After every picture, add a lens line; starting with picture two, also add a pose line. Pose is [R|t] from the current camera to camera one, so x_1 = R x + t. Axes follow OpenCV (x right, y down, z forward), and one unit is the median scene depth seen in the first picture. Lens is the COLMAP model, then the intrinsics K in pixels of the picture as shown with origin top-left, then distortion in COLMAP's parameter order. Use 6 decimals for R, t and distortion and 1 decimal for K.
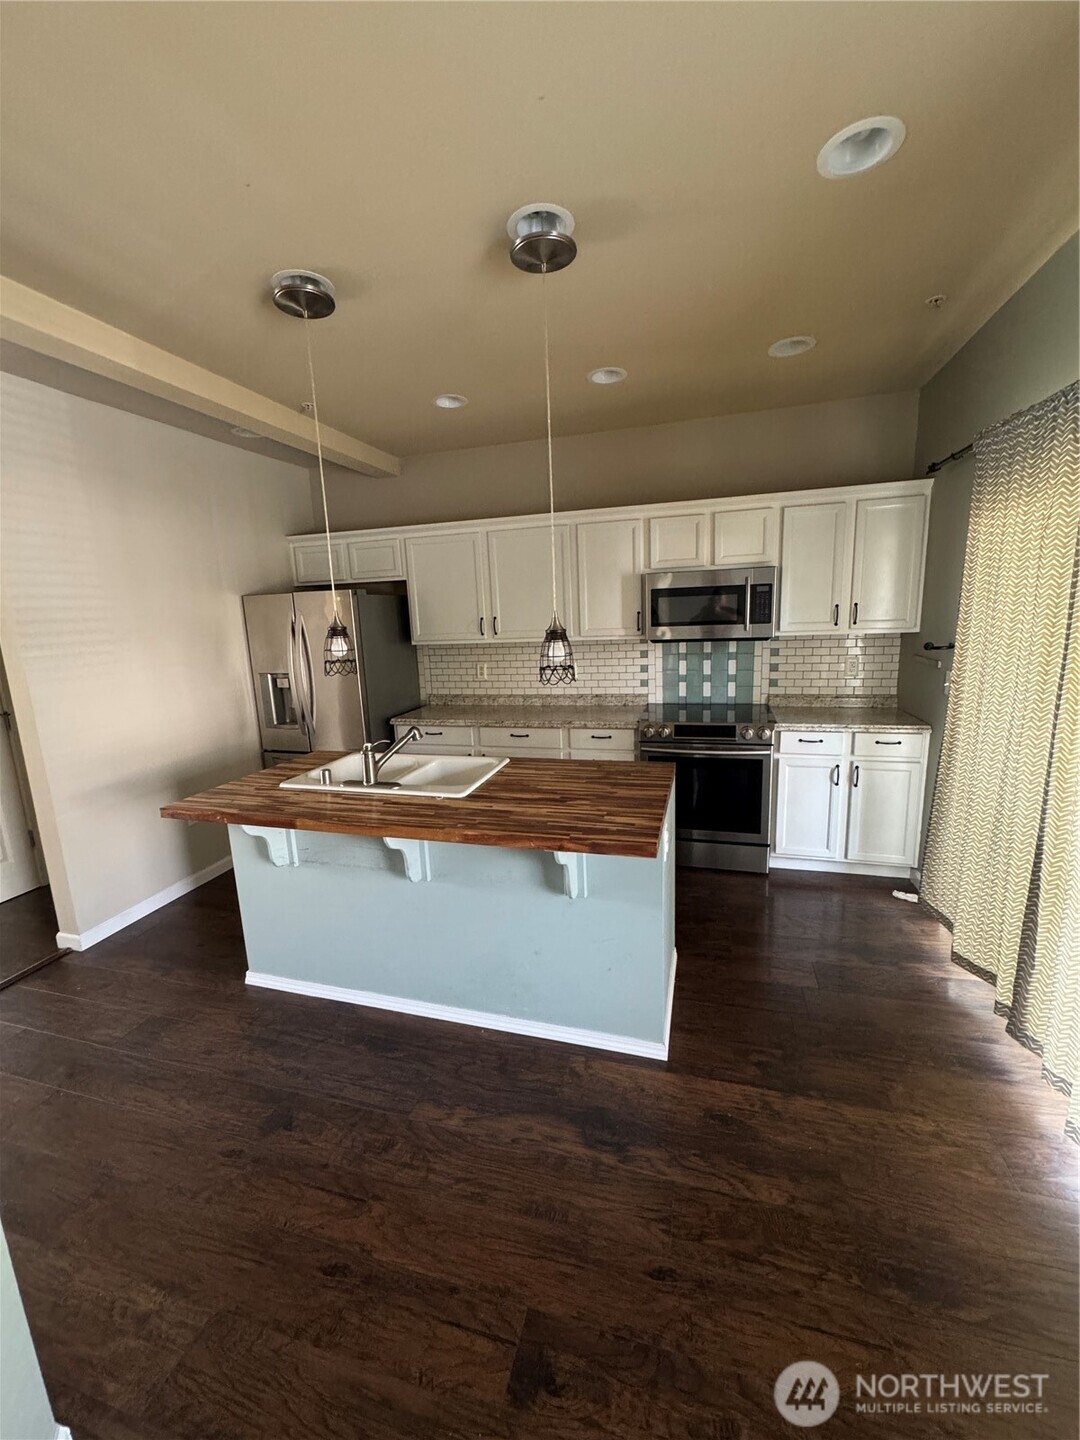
lens RADIAL K [[577.1, 0, 533.0], [0, 577.1, 720.9], [0, 0, 1]] dist [-0.000060, 0.000055]
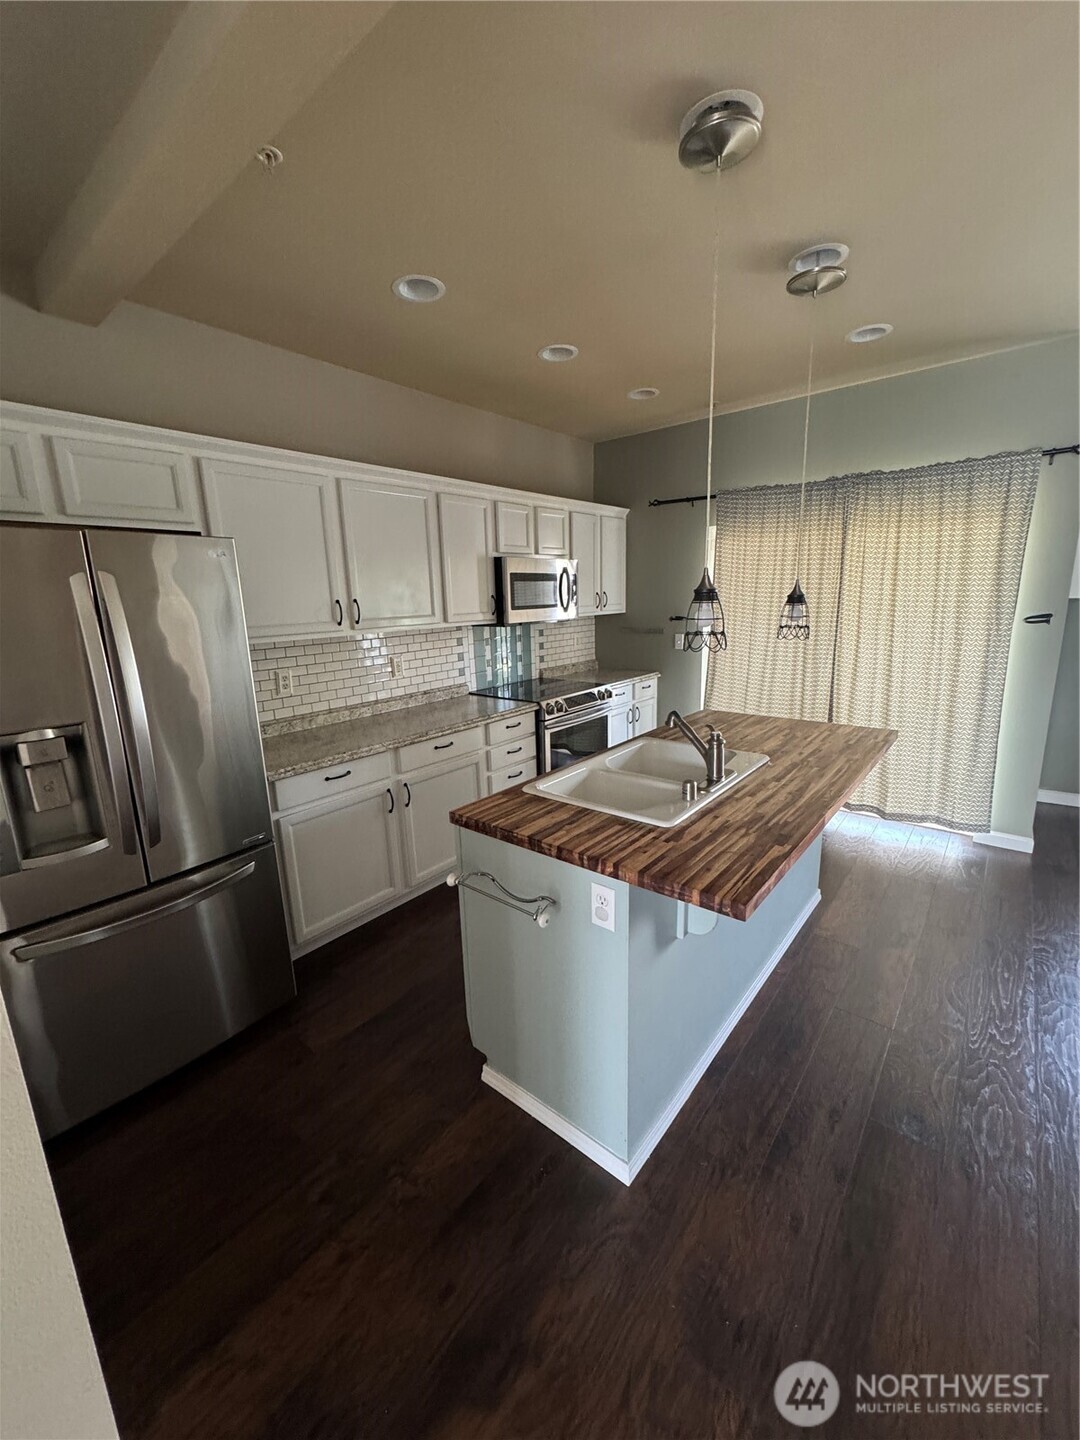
lens RADIAL K [[577.1, 0, 533.0], [0, 577.1, 720.9], [0, 0, 1]] dist [-0.000060, 0.000055]
pose [[0.395917, -0.168619, 0.902672, -0.683405], [0.189063, 0.976905, 0.099562, -0.063438], [-0.898613, 0.131243, 0.418653, 0.538572]]
